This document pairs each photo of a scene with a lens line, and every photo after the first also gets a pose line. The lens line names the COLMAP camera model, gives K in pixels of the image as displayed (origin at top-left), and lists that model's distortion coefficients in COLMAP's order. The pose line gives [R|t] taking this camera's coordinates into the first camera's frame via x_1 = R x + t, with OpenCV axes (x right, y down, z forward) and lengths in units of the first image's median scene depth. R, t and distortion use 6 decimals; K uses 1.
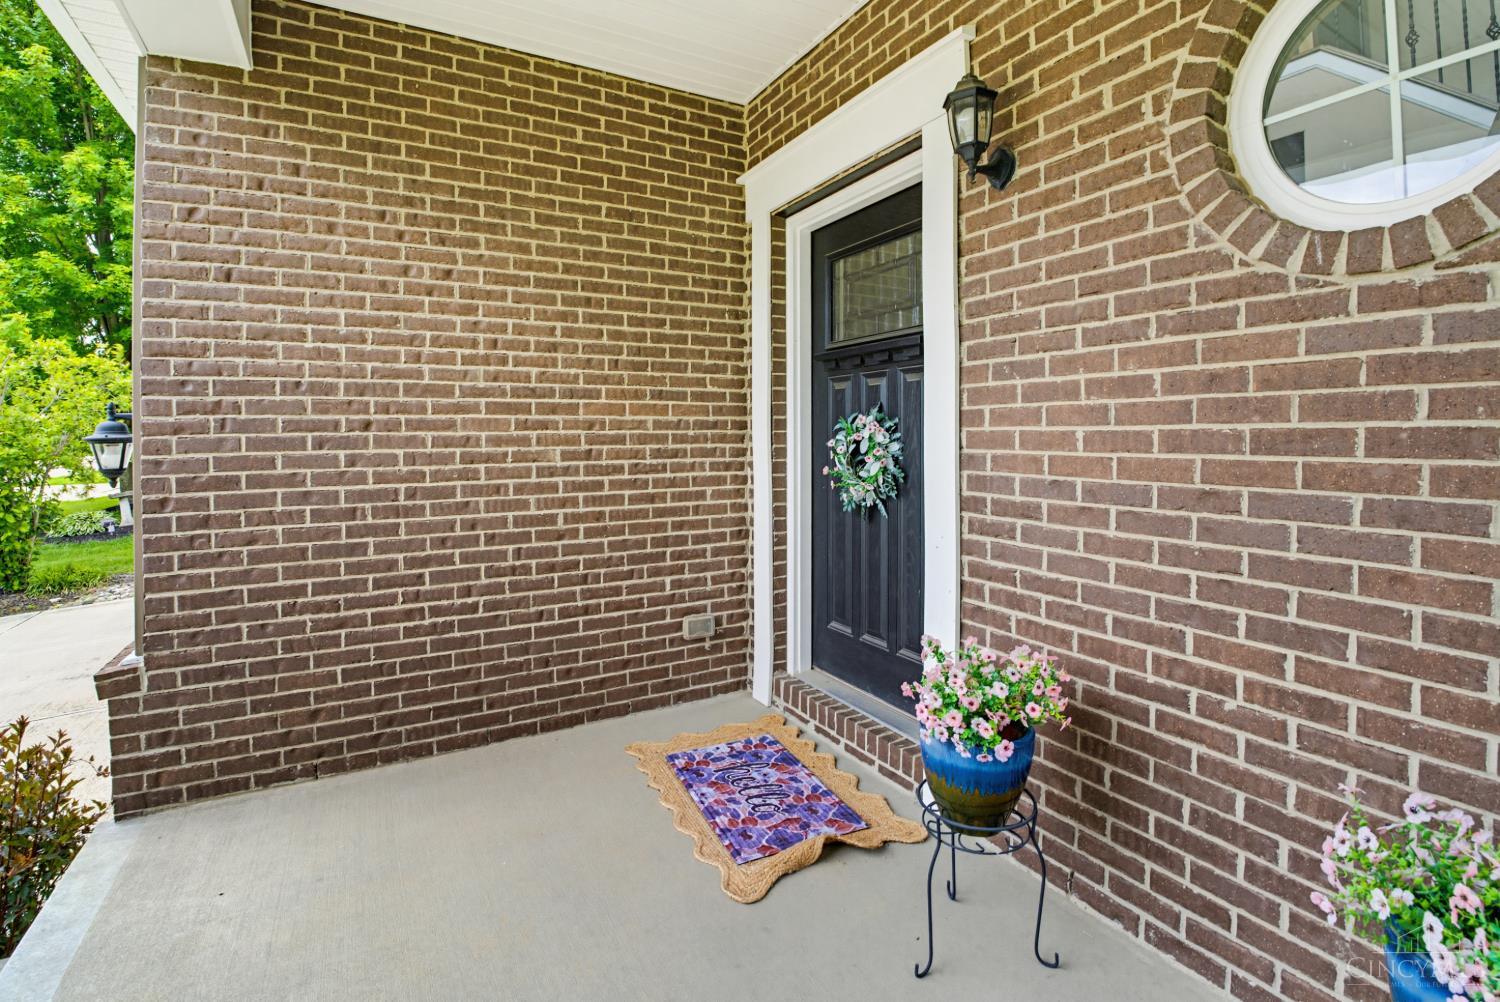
lens RADIAL K [[706.4, 0, 753.0], [0, 706.4, 434.7], [0, 0, 1]] dist [-0.044673, 0.002034]
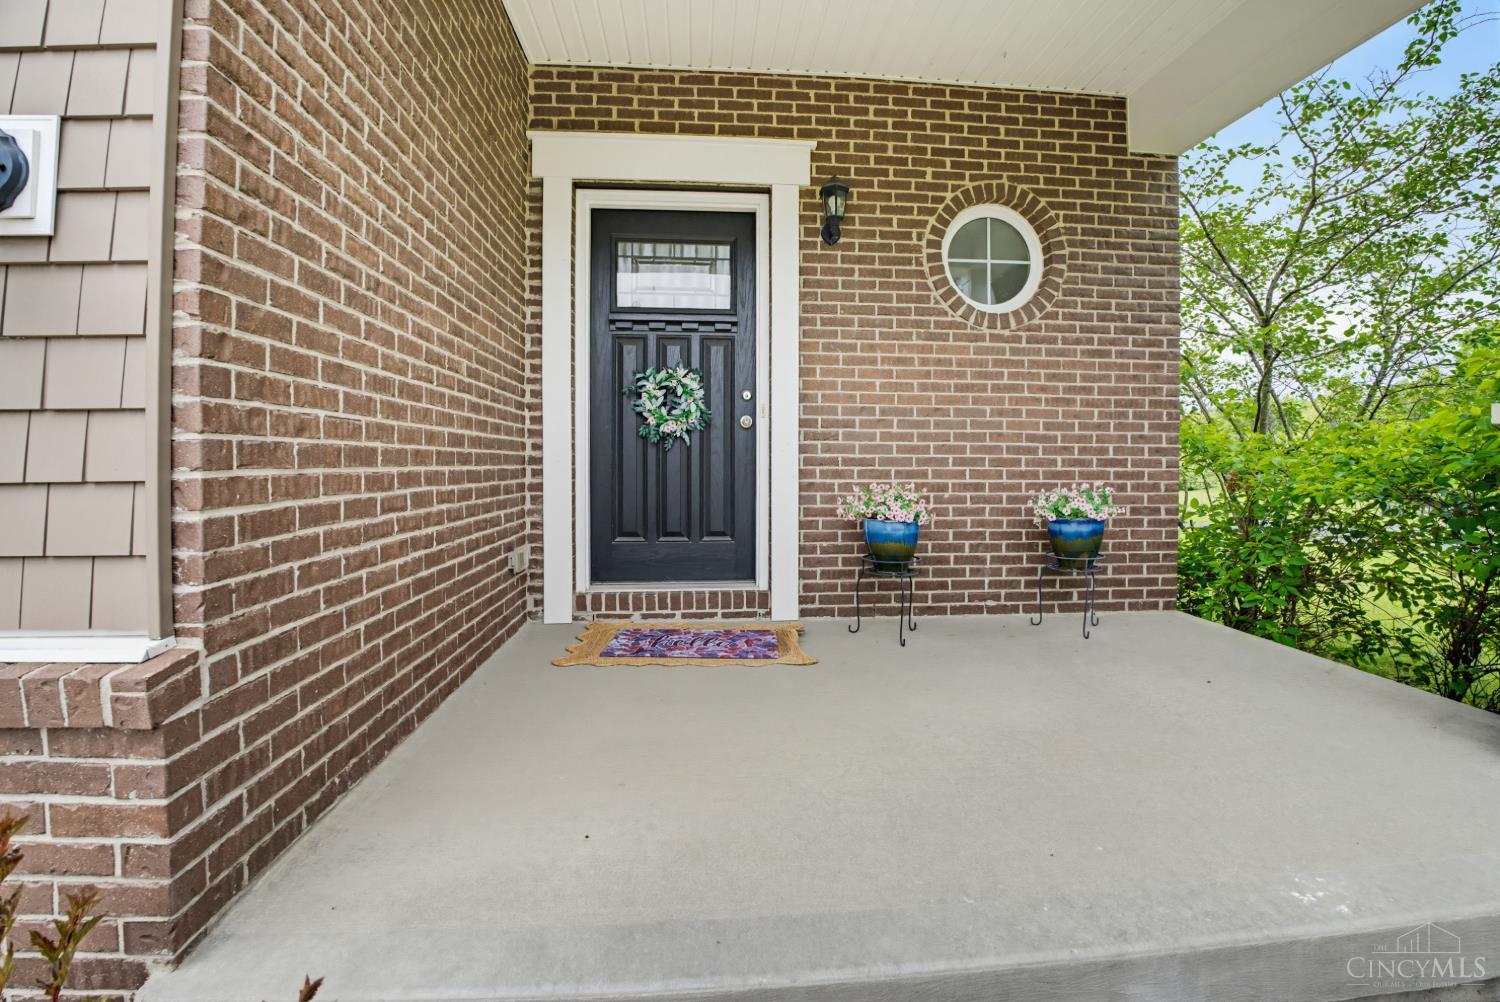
lens RADIAL K [[702.7, 0, 755.2], [0, 702.7, 475.1], [0, 0, 1]] dist [-0.037922, 0.000137]
pose [[0.404711, -0.002450, 0.914441, -1.185346], [-0.004721, 0.999977, 0.004768, 0.199586], [-0.914433, -0.006246, 0.404690, 0.392080]]
